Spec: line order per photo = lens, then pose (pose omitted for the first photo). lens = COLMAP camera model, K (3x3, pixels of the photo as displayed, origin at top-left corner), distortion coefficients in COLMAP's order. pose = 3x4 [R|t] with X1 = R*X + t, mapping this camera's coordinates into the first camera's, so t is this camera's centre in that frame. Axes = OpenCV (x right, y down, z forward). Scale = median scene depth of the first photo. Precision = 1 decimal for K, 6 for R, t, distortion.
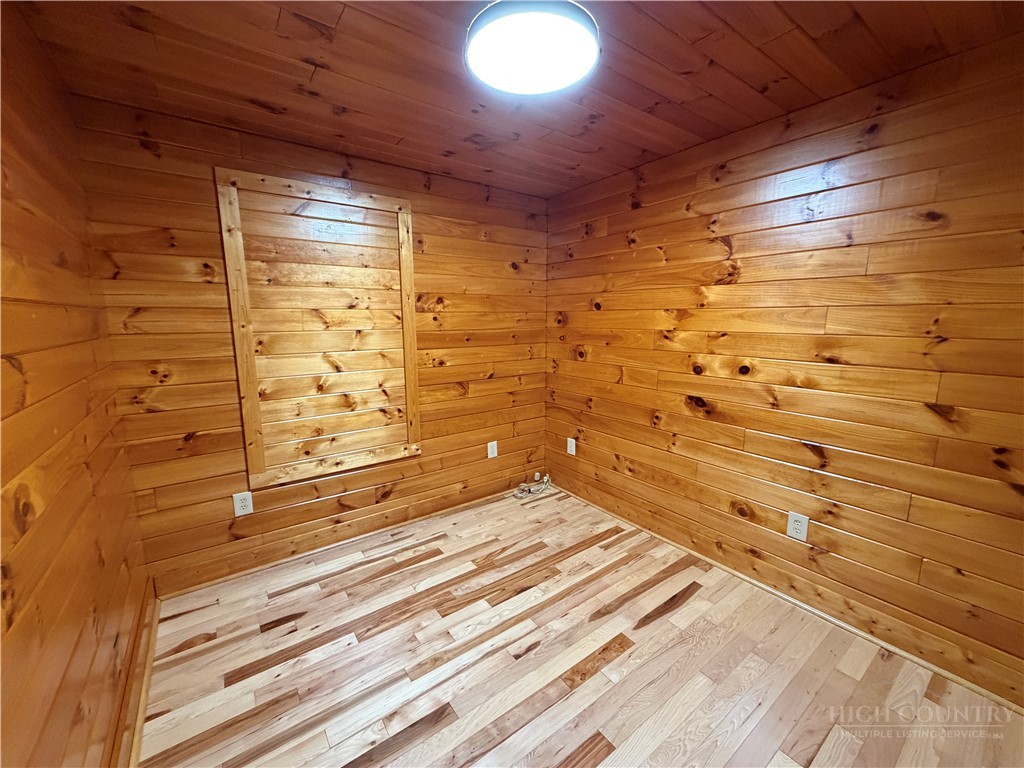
lens RADIAL K [[407.6, 0, 508.3], [0, 407.6, 386.8], [0, 0, 1]] dist [-0.001229, 0.000295]
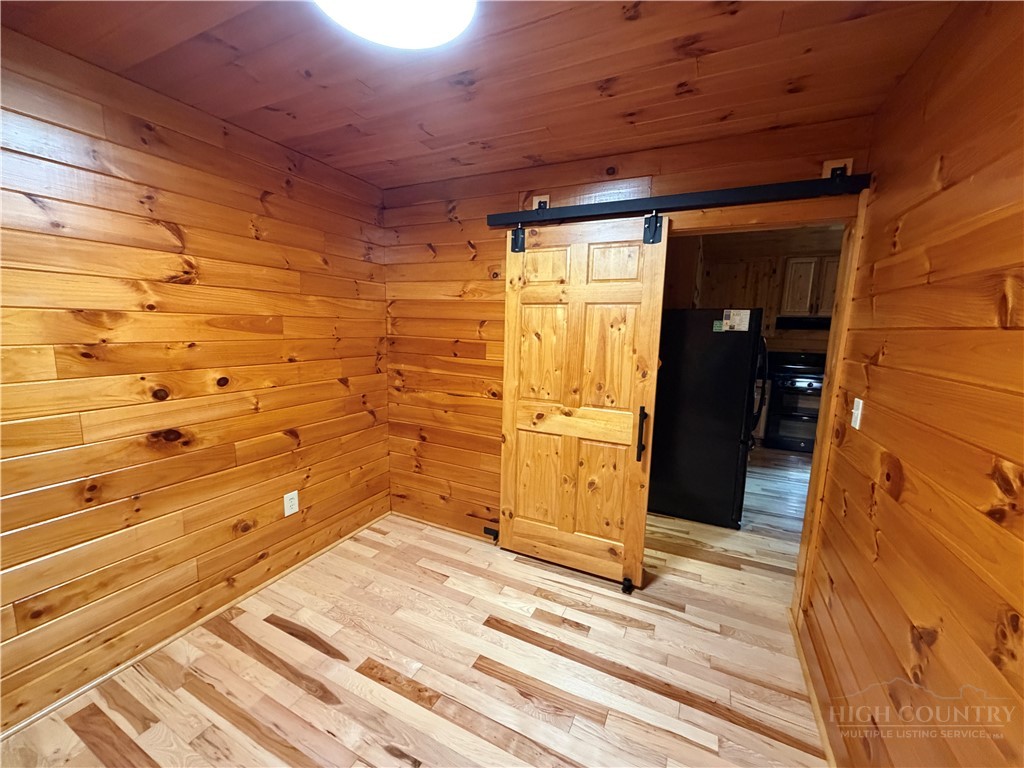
lens RADIAL K [[407.6, 0, 510.4], [0, 407.6, 385.0], [0, 0, 1]] dist [-0.001229, 0.000295]
pose [[-0.472079, -0.137655, 0.870742, -0.611322], [0.124614, 0.967395, 0.220496, -0.180993], [-0.872704, 0.212599, -0.439533, 0.981796]]
